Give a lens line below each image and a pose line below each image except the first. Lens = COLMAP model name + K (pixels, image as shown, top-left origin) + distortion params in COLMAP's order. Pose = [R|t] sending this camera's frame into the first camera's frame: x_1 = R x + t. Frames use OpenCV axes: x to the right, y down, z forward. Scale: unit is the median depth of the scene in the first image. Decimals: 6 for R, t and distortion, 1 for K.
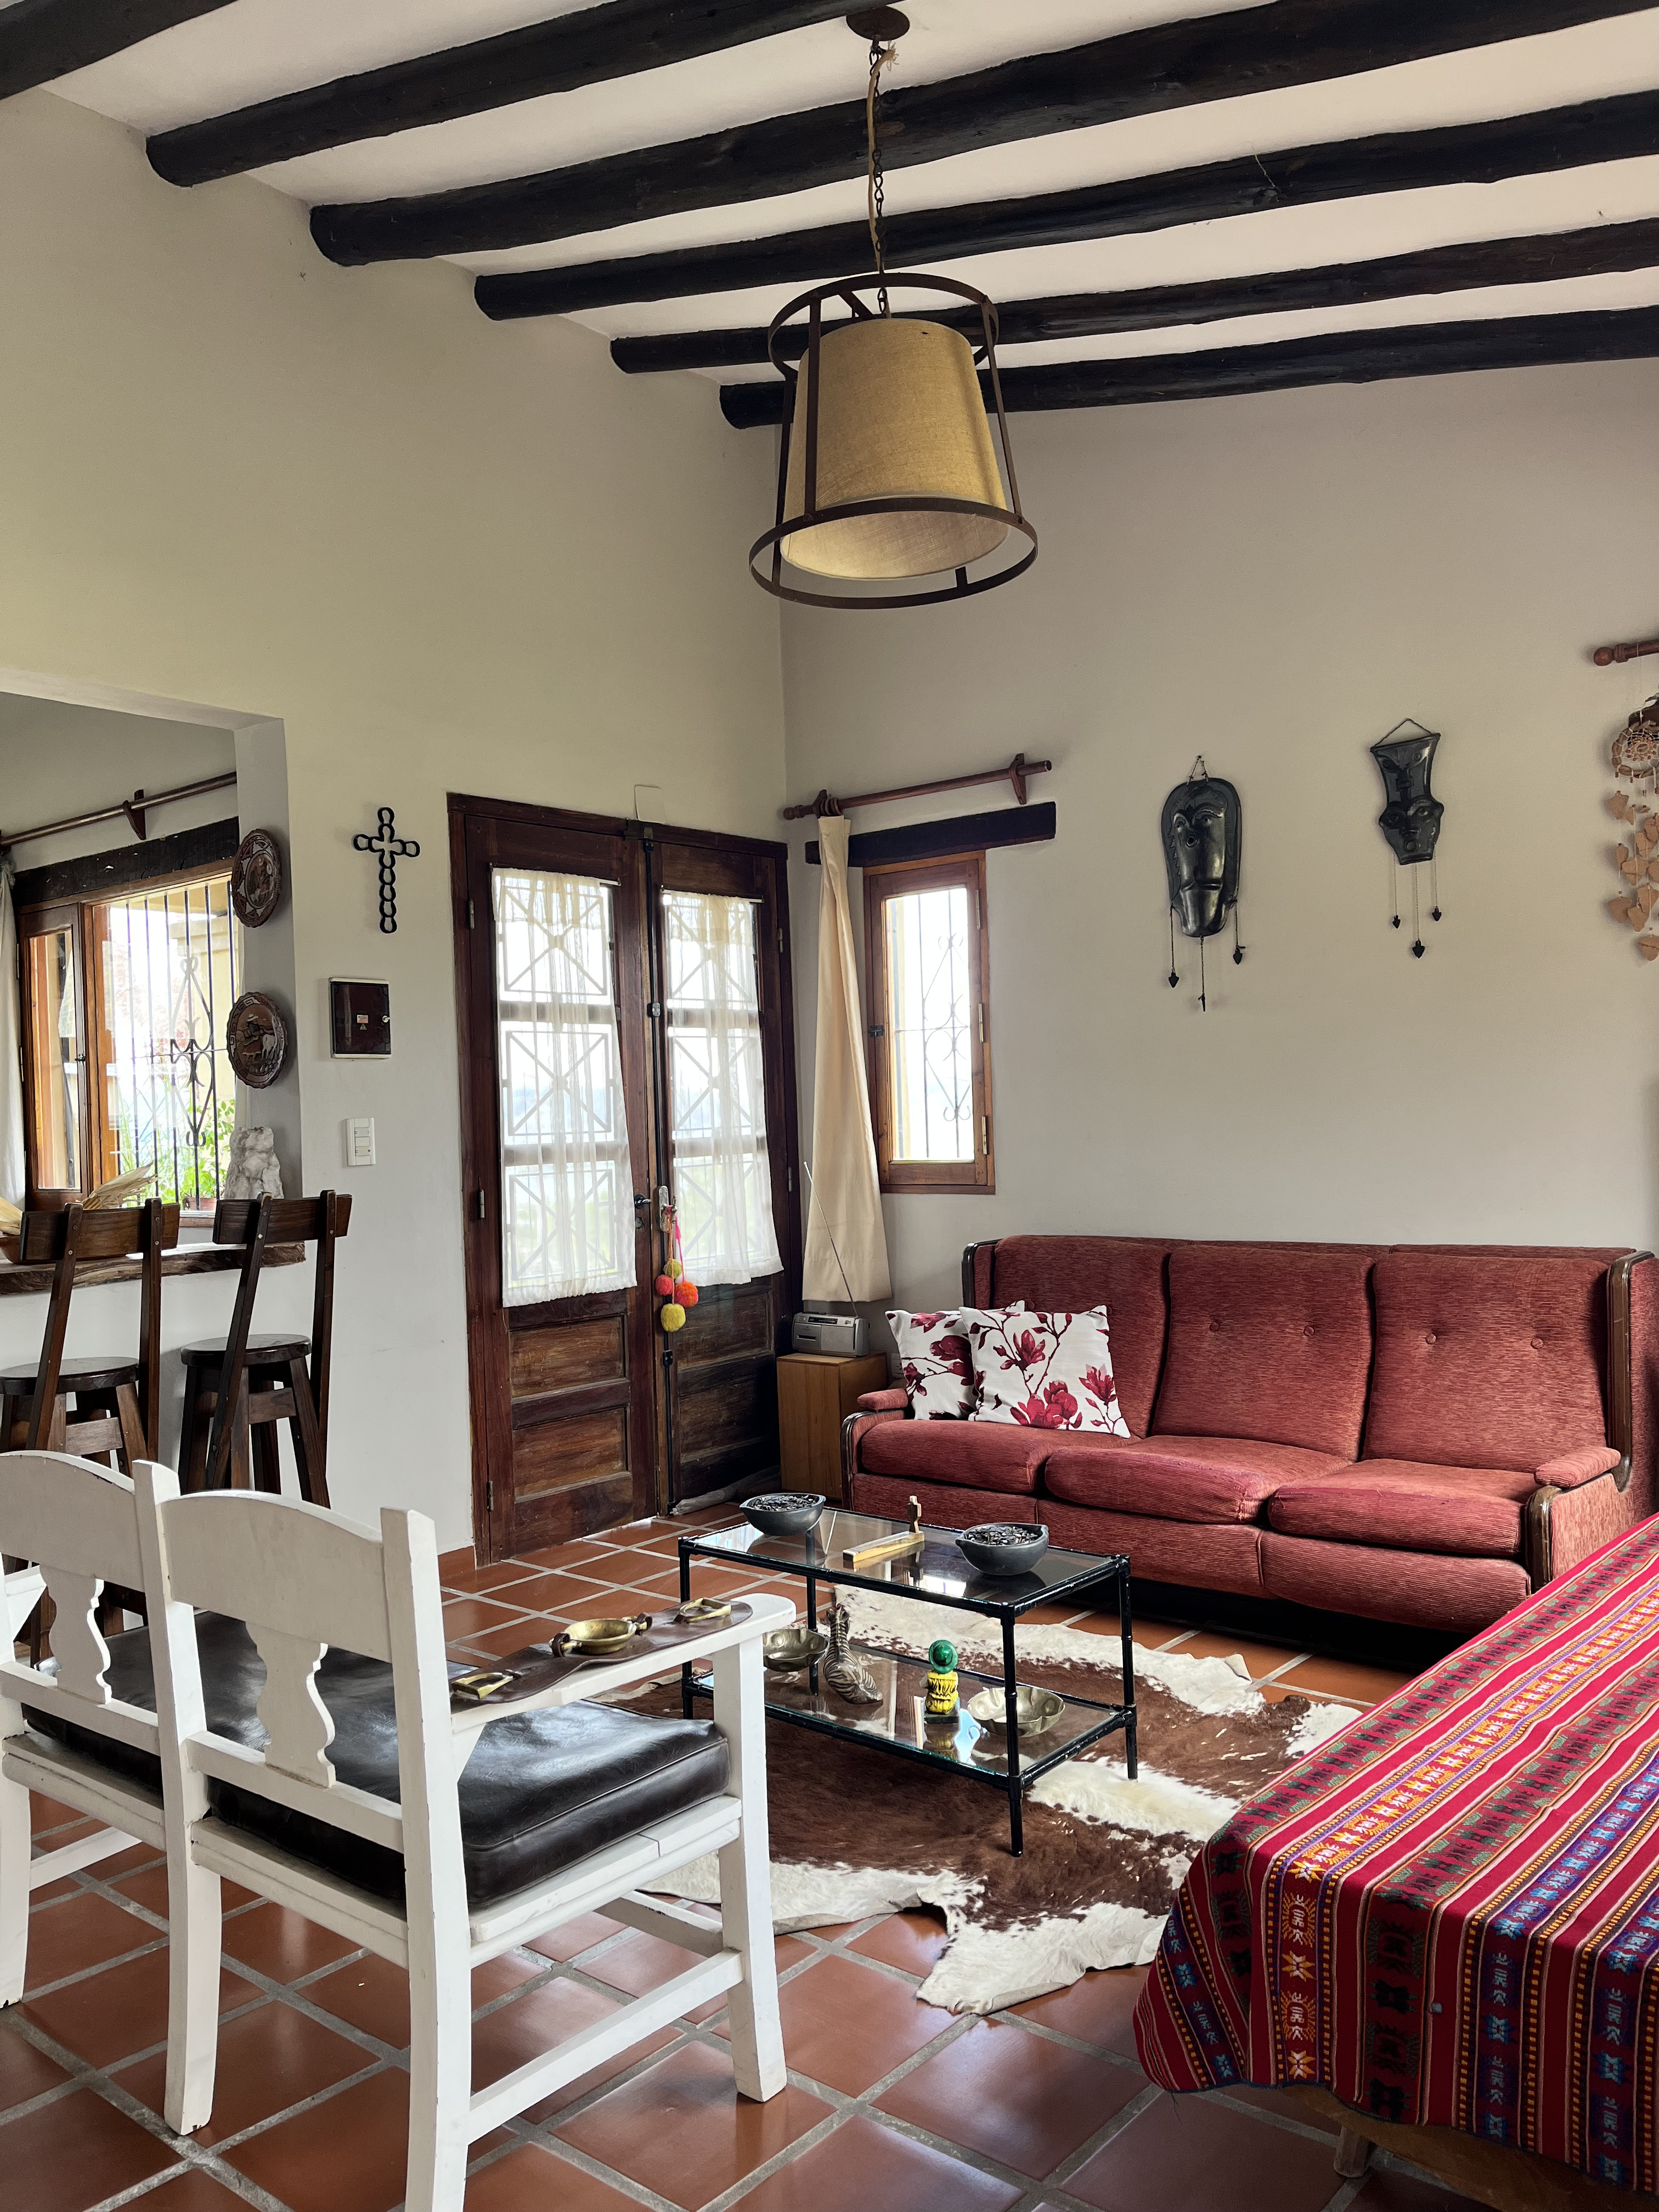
lens RADIAL K [[1663.8, 0, 829.5], [0, 1663.8, 1106.0], [0, 0, 1]] dist [0.091386, -0.177488]
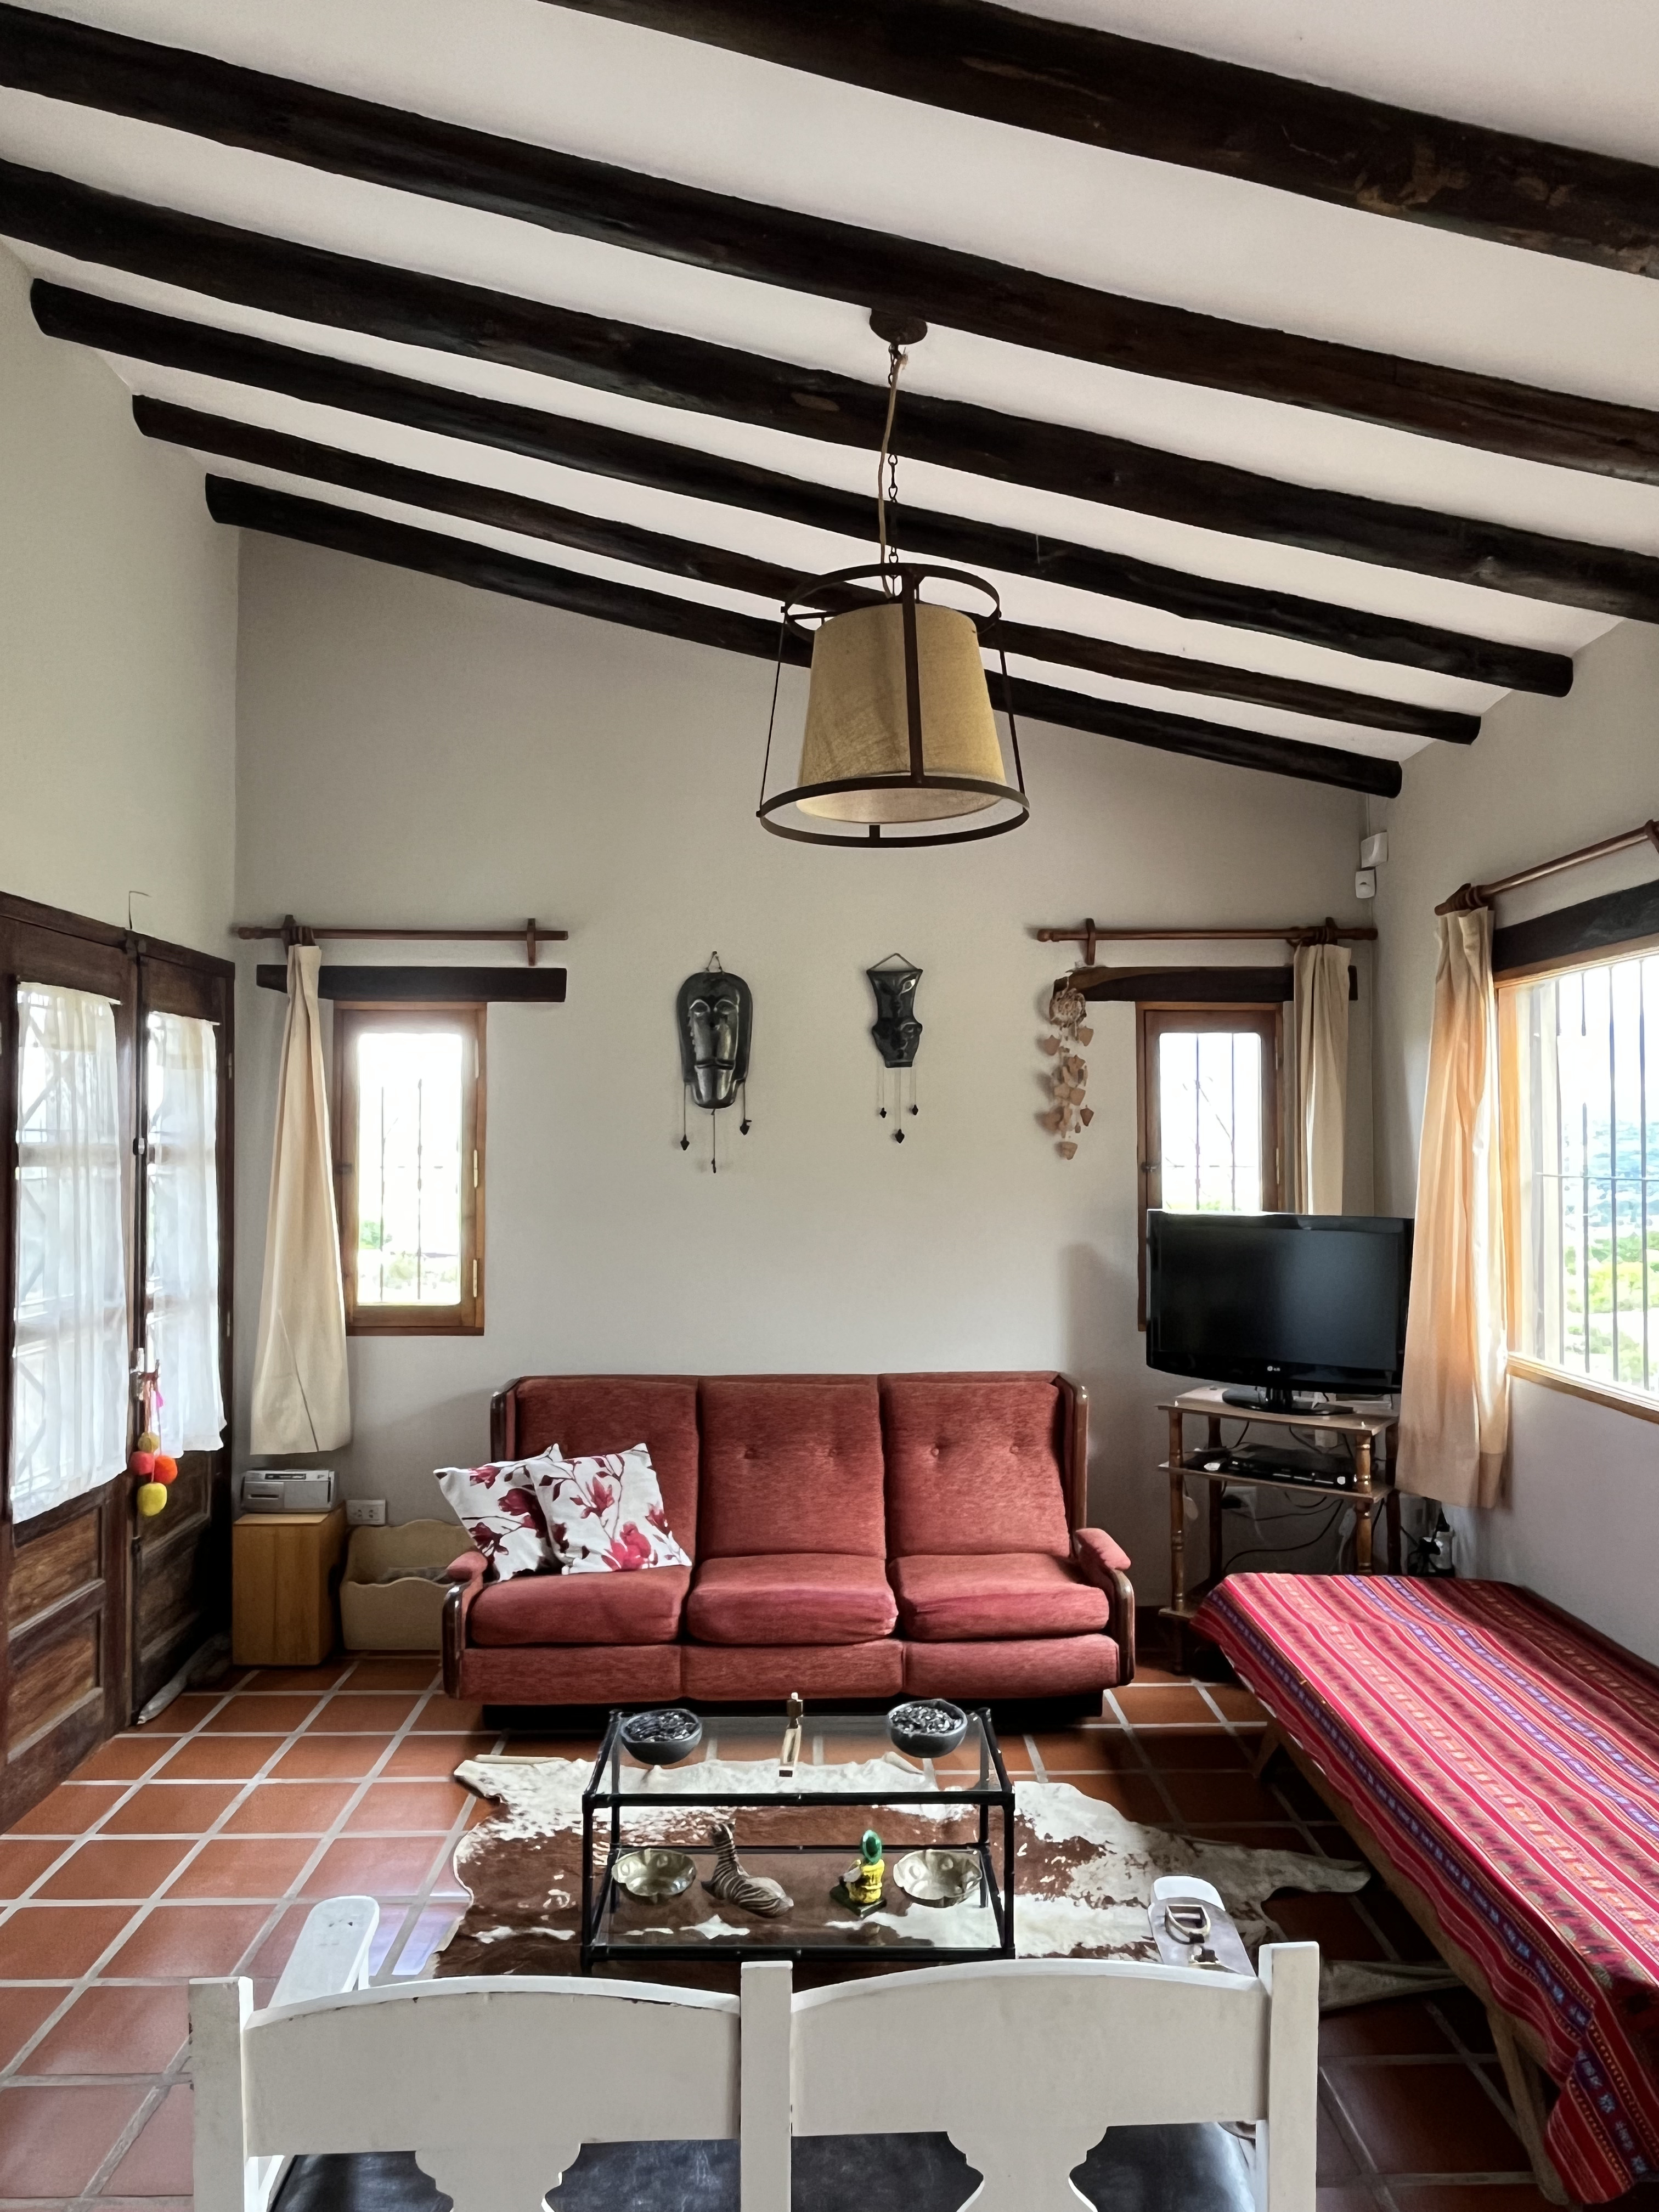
lens RADIAL K [[1414.1, 0, 829.5], [0, 1414.1, 1106.0], [0, 0, 1]] dist [-0.000576, -0.001547]
pose [[0.745012, 0.049621, 0.665203, -0.377002], [-0.028809, 0.998692, -0.042231, -0.066284], [-0.666429, 0.012299, 0.745467, 0.230330]]
